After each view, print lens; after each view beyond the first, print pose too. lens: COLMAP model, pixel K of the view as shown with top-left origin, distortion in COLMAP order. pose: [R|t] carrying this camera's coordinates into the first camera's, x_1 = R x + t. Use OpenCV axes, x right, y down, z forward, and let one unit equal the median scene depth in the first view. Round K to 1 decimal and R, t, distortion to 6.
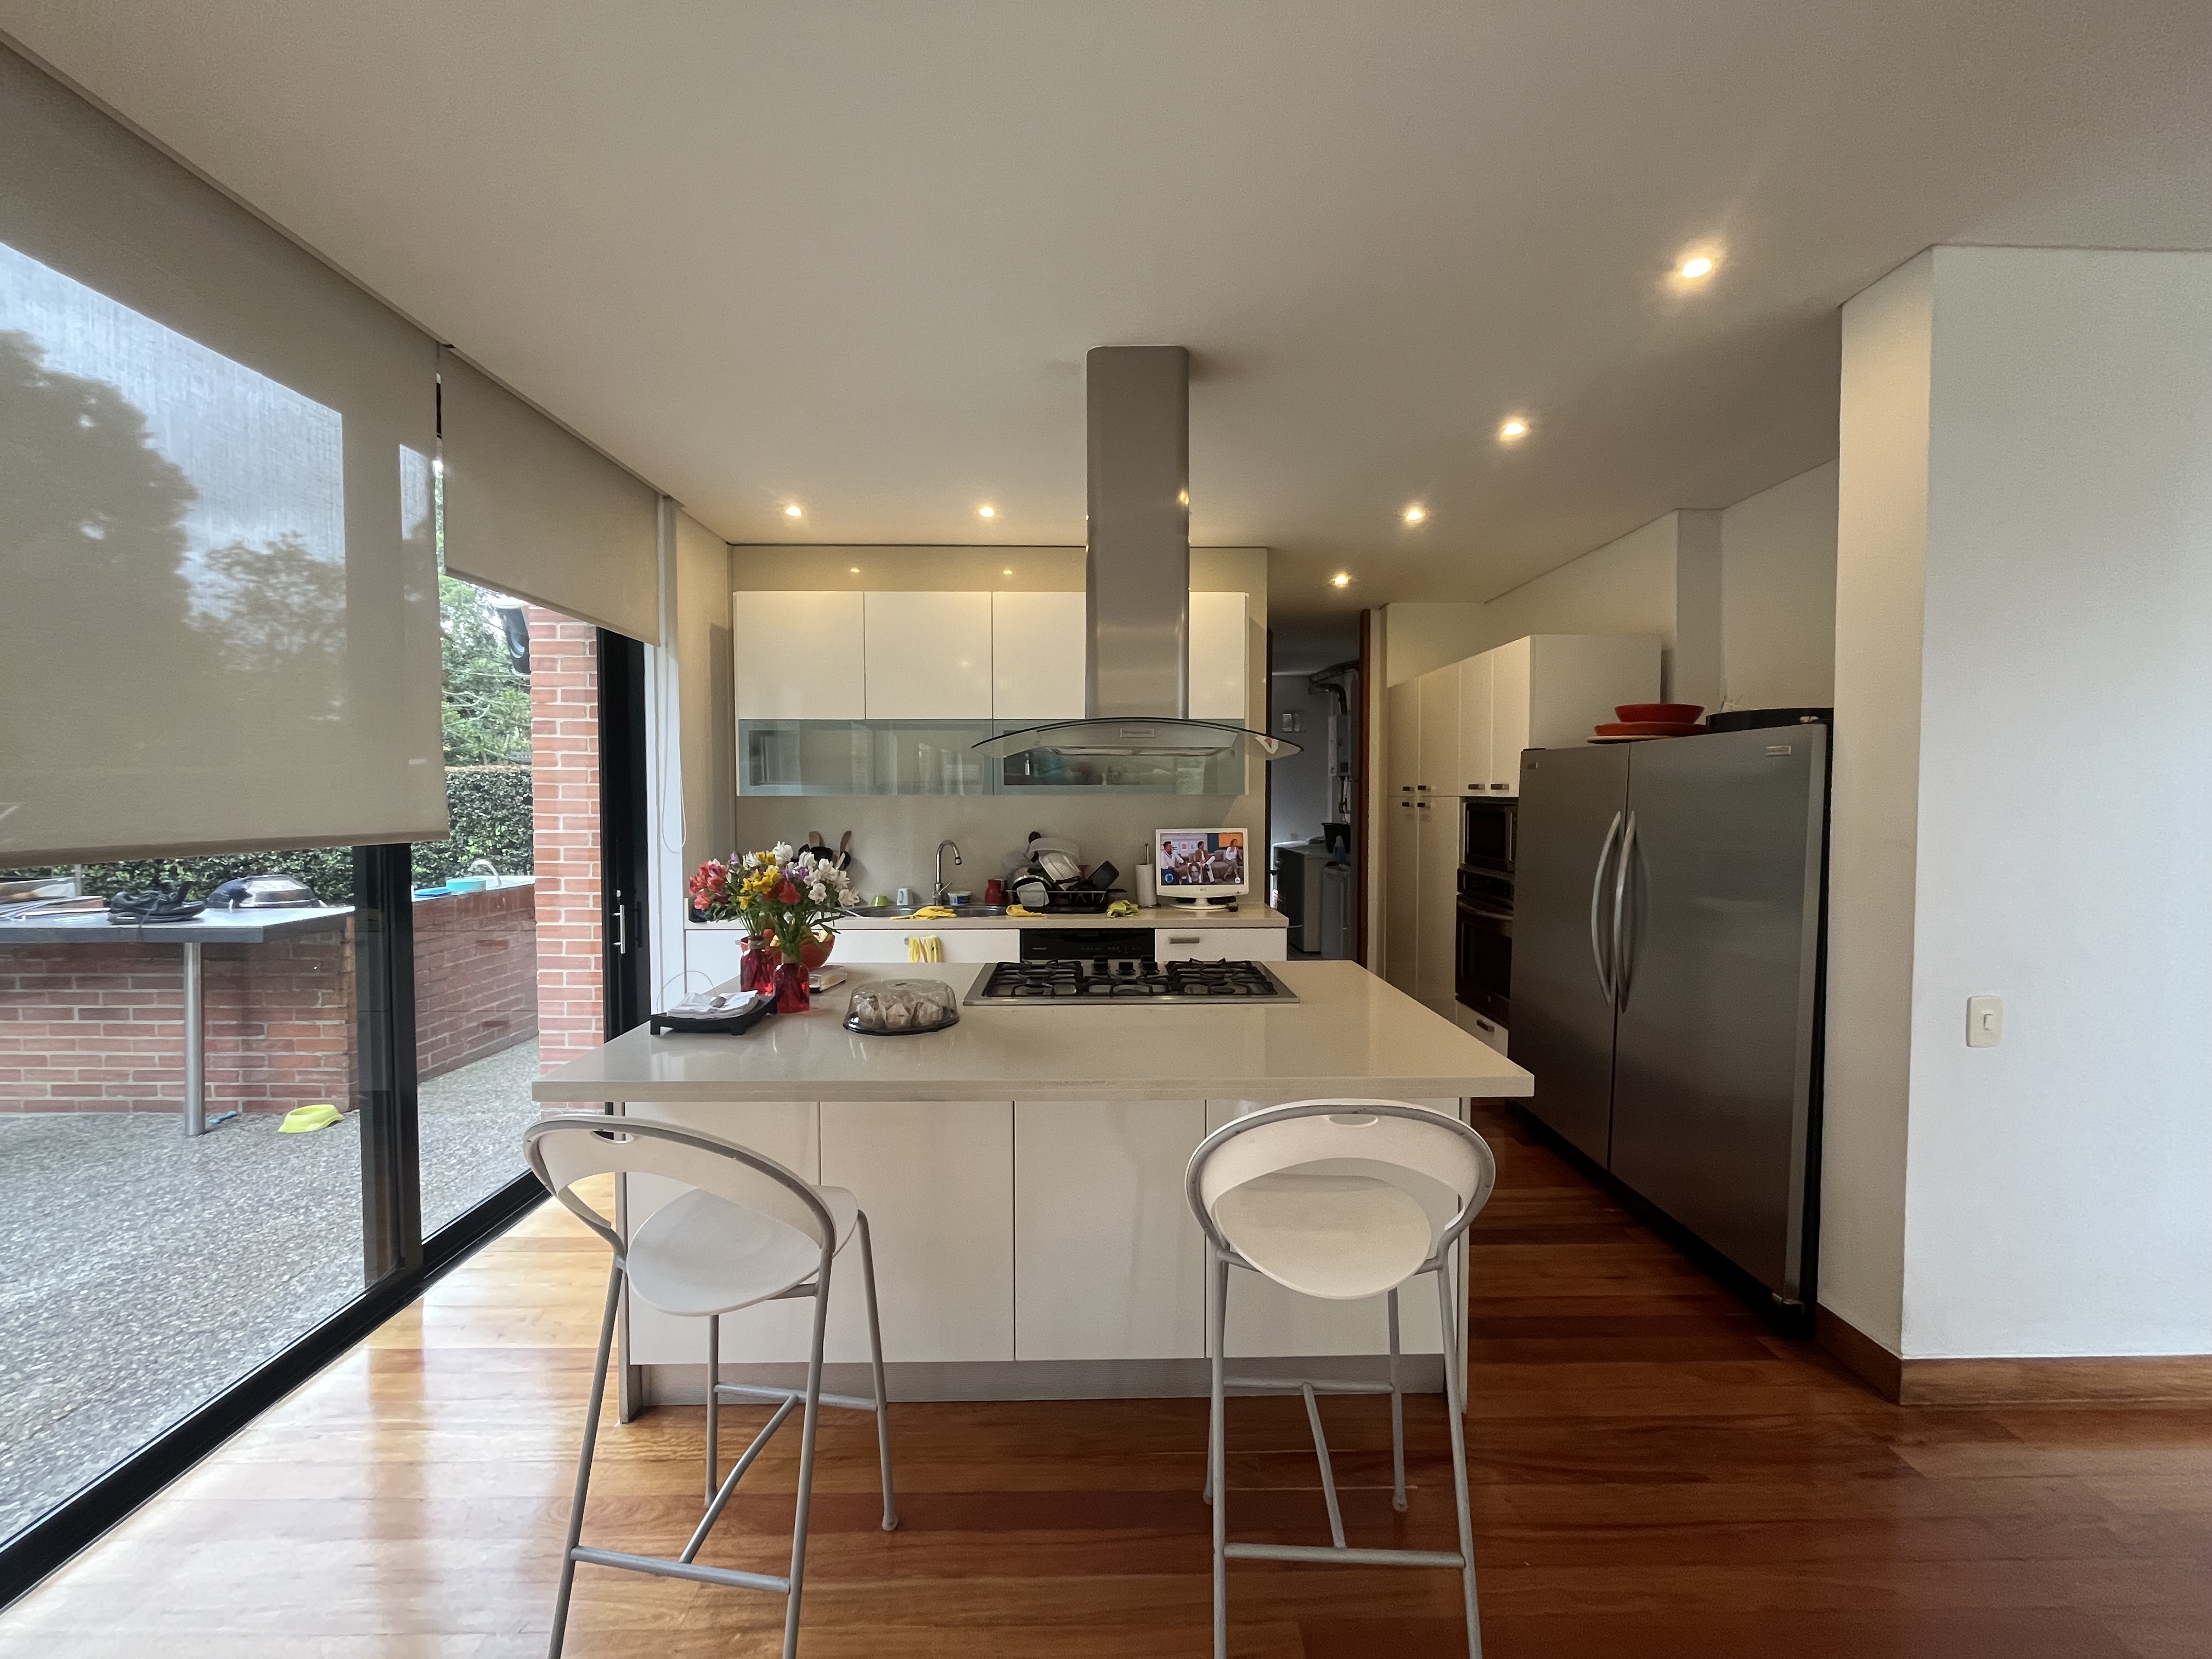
lens RADIAL K [[898.9, 0, 1109.2], [0, 898.9, 820.1], [0, 0, 1]] dist [-0.006243, 0.000134]
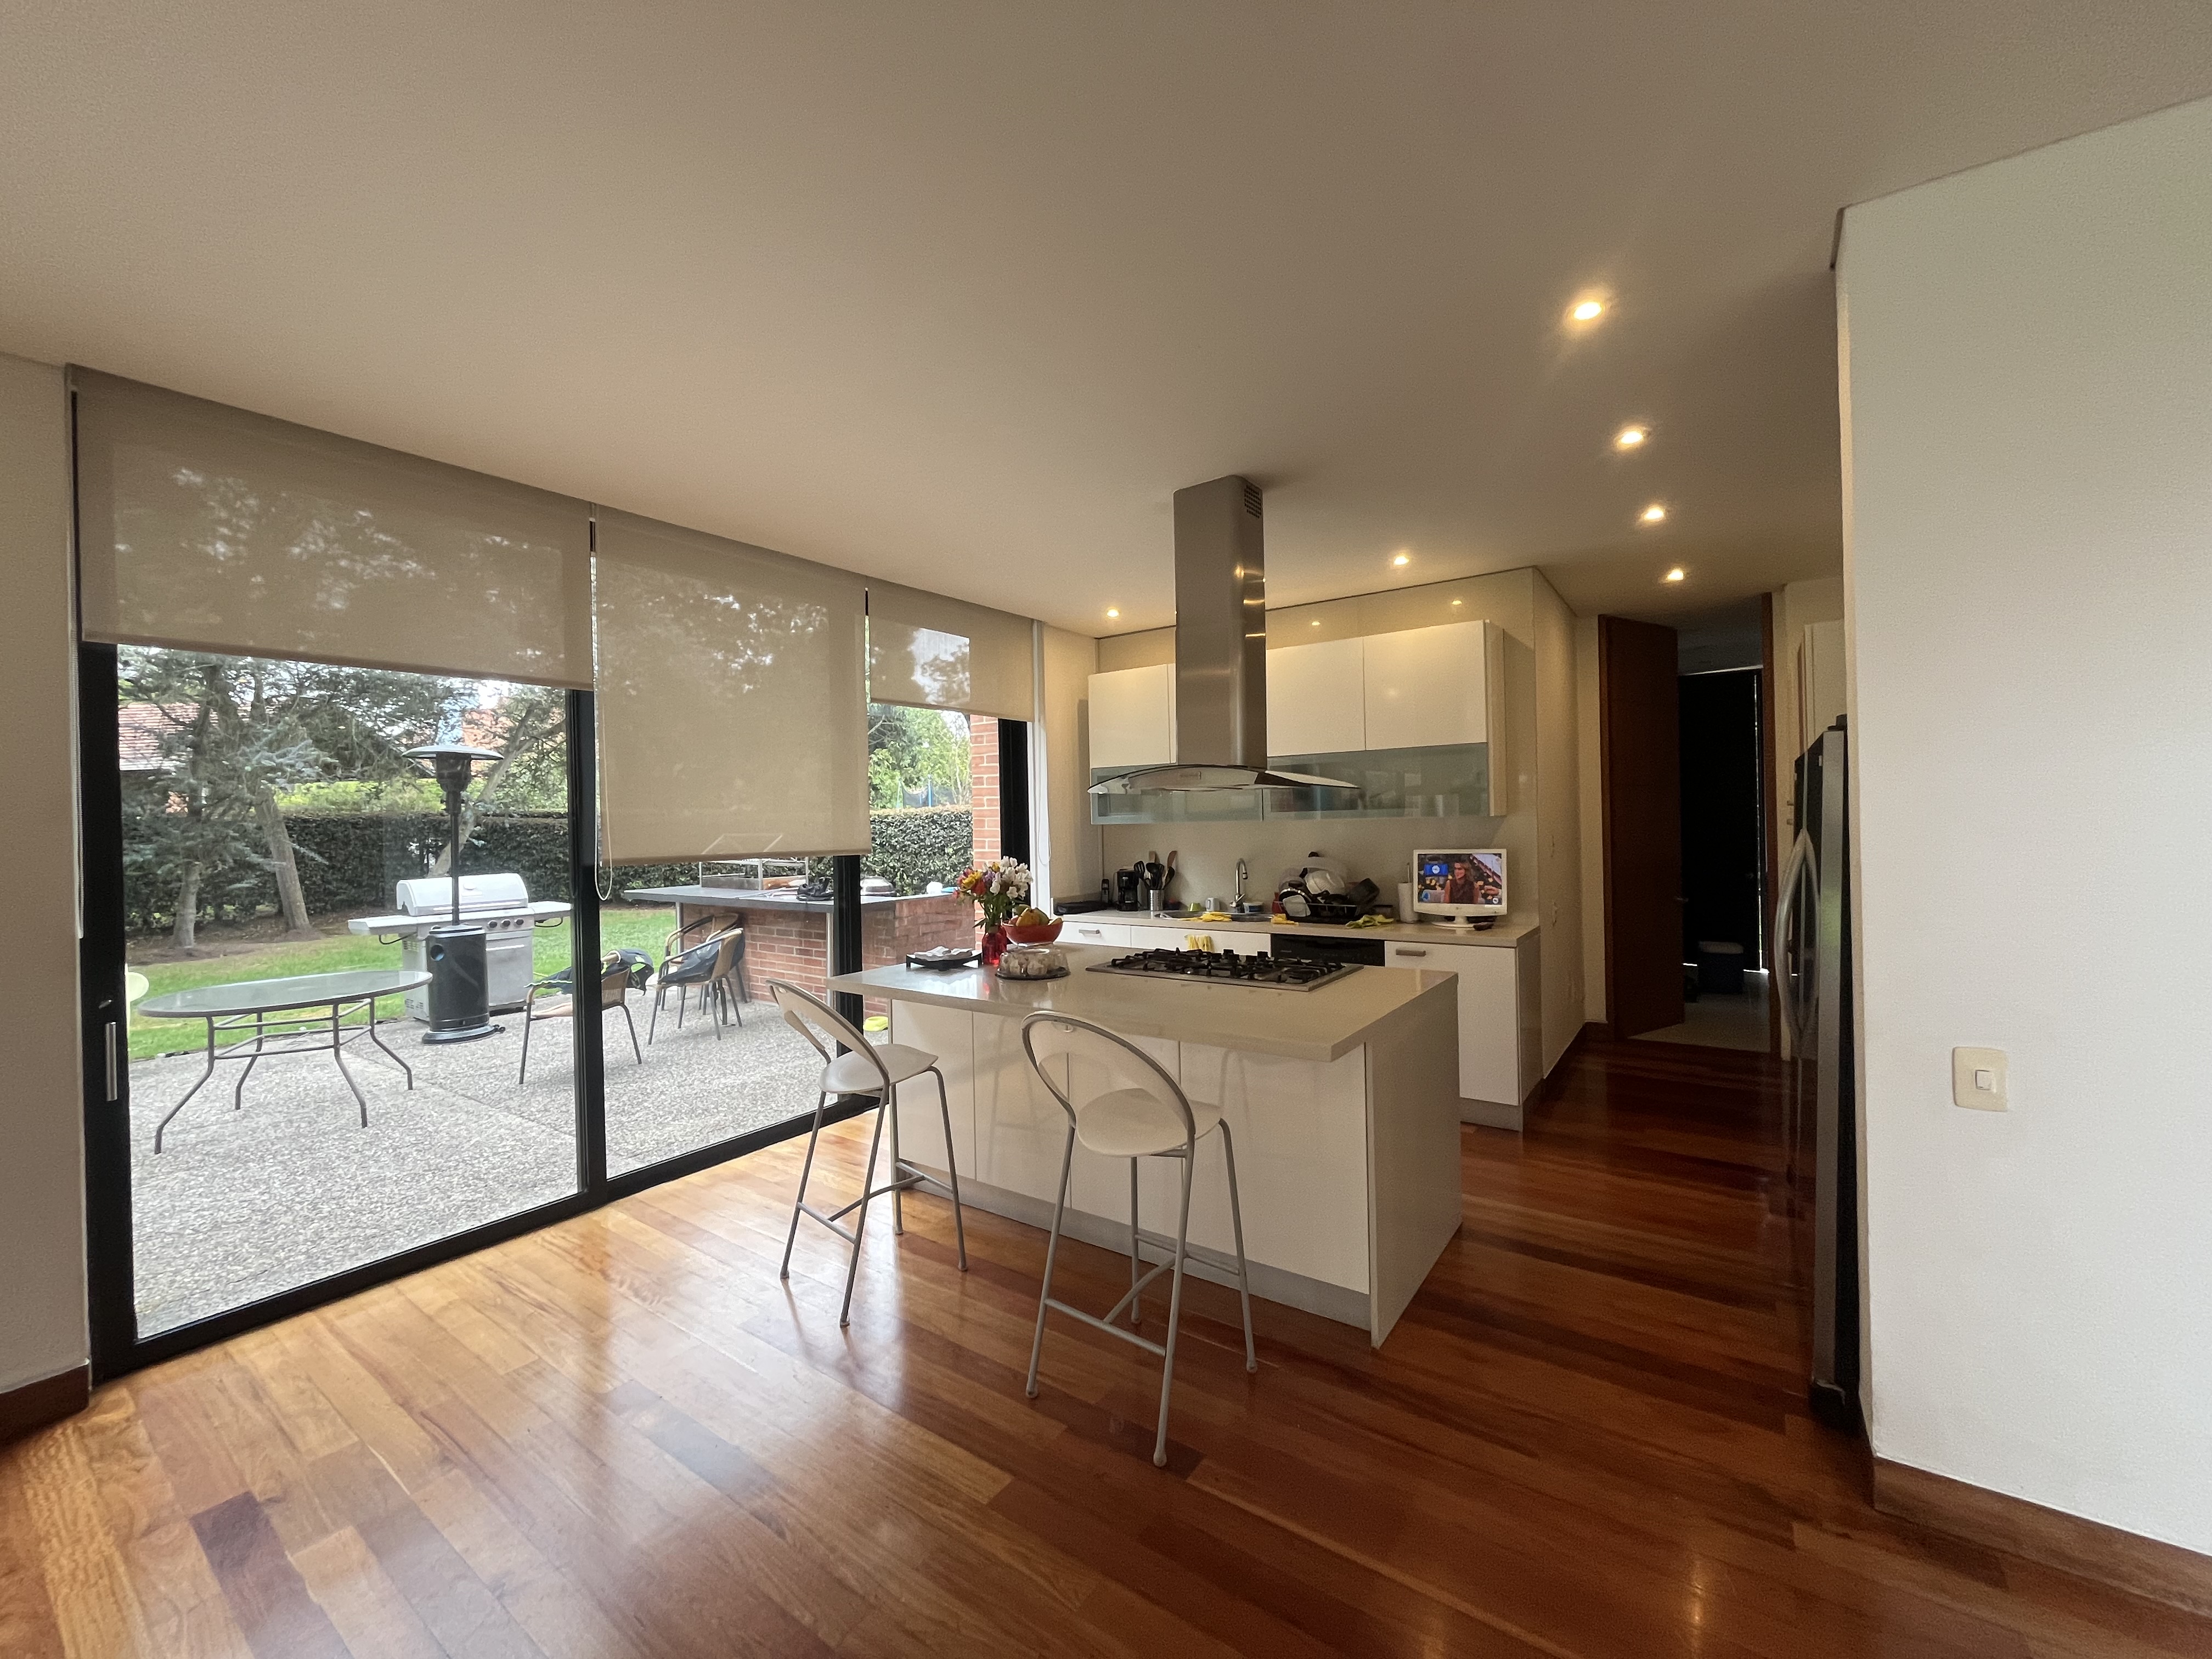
lens RADIAL K [[898.9, 0, 1112.1], [0, 898.9, 831.5], [0, 0, 1]] dist [-0.006243, 0.000134]
pose [[0.804064, -0.009751, -0.594463, 0.435087], [0.003957, 0.999931, -0.011051, -0.001450], [0.594530, 0.006533, 0.804047, -0.082911]]
